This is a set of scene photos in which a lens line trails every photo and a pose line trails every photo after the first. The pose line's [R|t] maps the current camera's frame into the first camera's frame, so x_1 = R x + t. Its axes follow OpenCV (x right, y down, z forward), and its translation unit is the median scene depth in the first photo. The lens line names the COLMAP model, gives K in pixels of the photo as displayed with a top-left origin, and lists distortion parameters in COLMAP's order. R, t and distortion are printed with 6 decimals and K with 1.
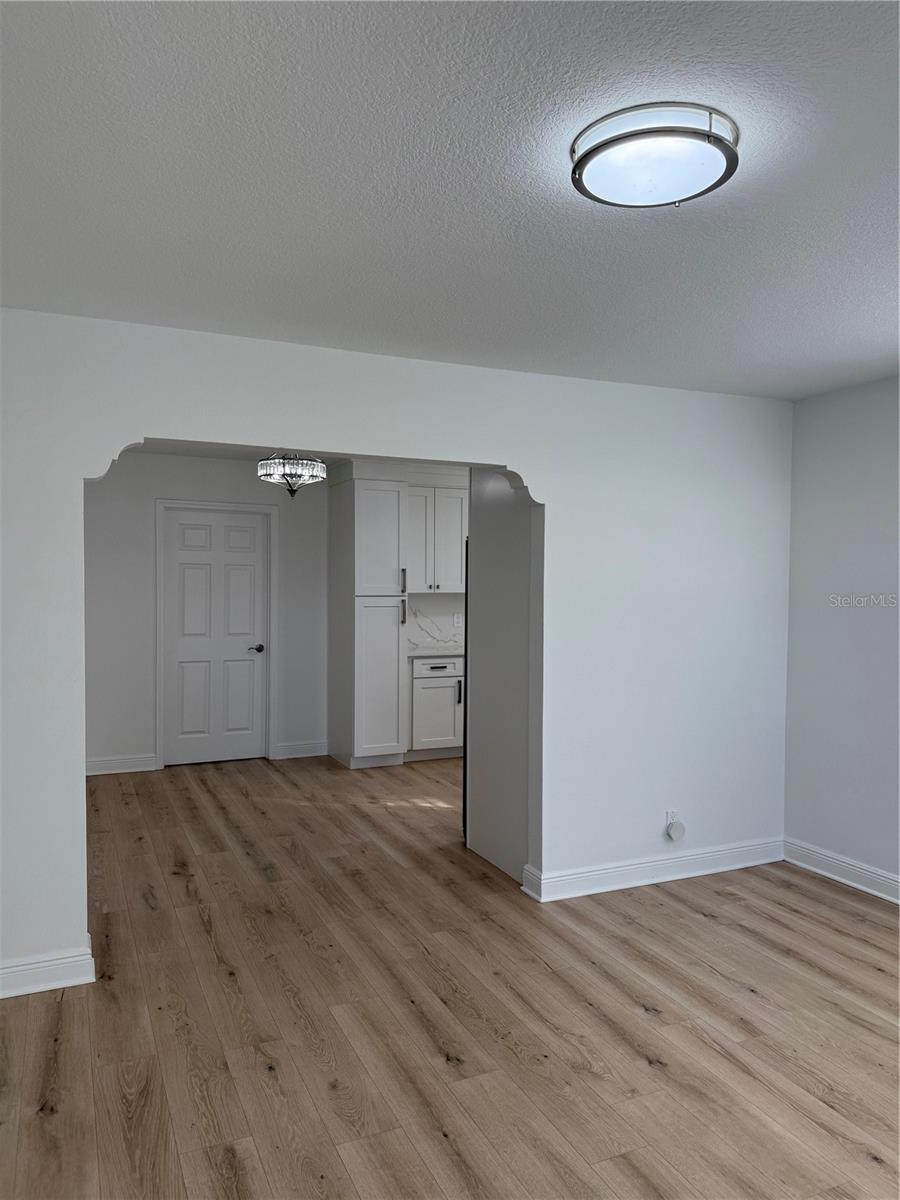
lens RADIAL K [[838.6, 0, 450.0], [0, 838.6, 600.0], [0, 0, 1]] dist [0.101406, -0.180095]
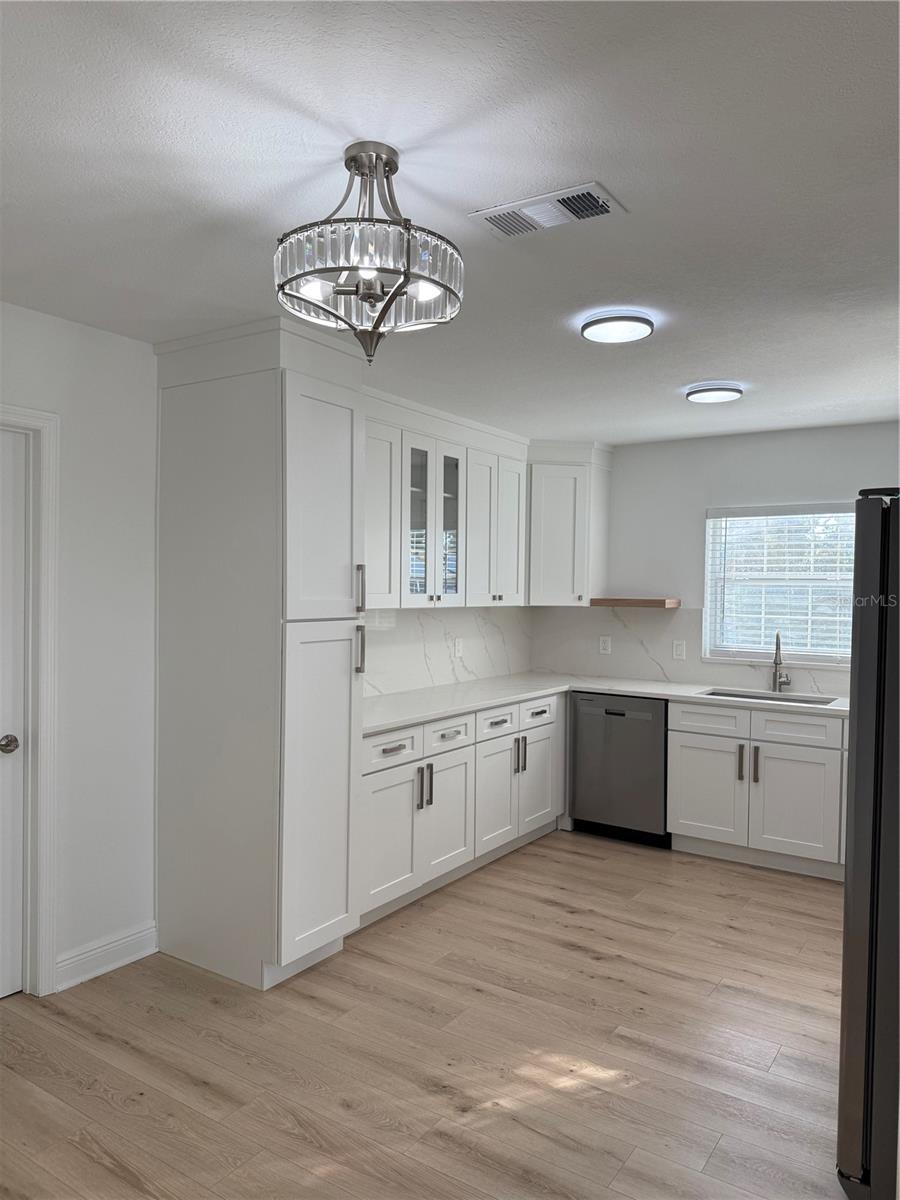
lens RADIAL K [[838.6, 0, 450.0], [0, 838.6, 600.0], [0, 0, 1]] dist [0.101406, -0.180095]
pose [[0.852094, -0.003850, 0.523374, -0.274192], [0.004214, 0.999991, 0.000495, -0.015883], [-0.523371, 0.001784, 0.852103, 0.540812]]
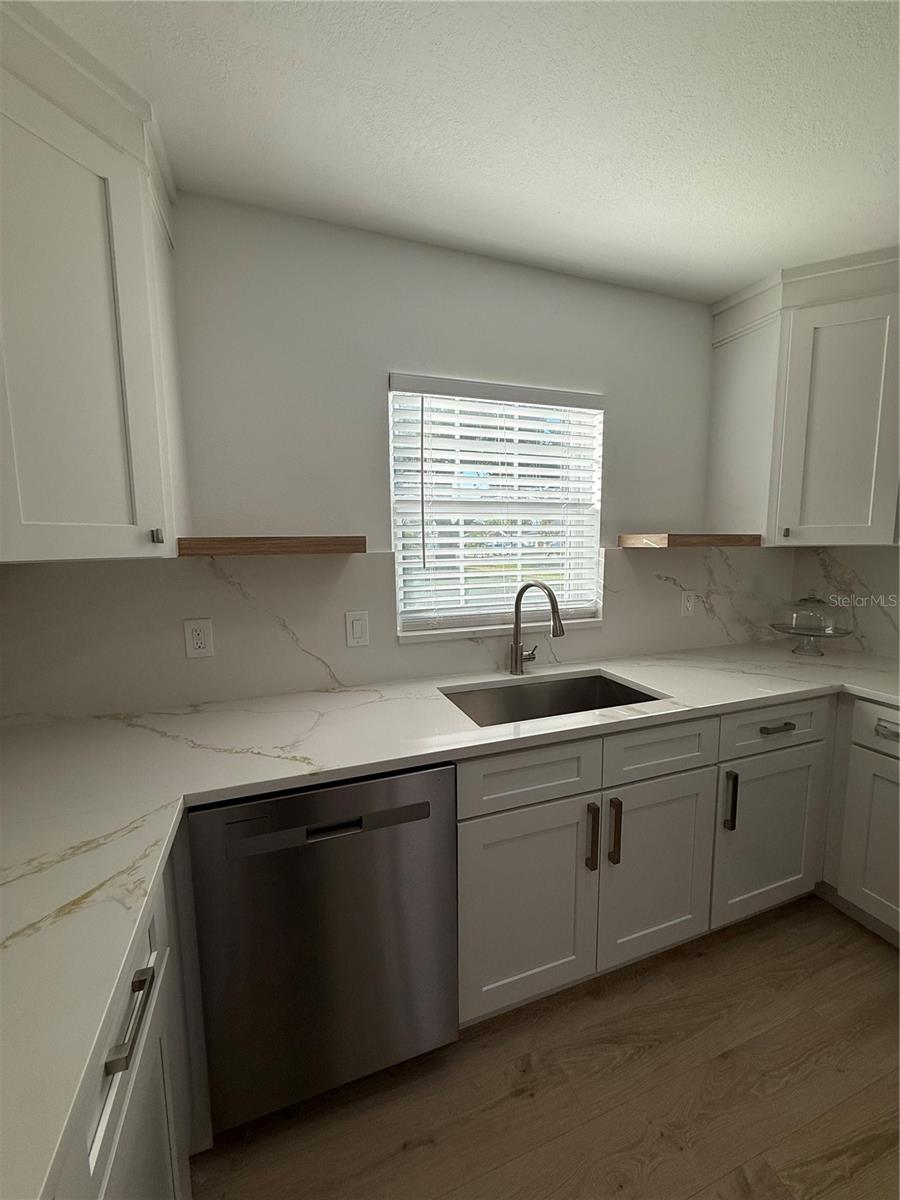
lens RADIAL K [[478.9, 0, 447.9], [0, 478.9, 598.5], [0, 0, 1]] dist [0.000723, -0.000238]
pose [[0.083301, -0.123858, 0.988797, 0.092893], [0.034483, 0.992010, 0.121356, -0.011939], [-0.995928, 0.023987, 0.086906, 1.048423]]
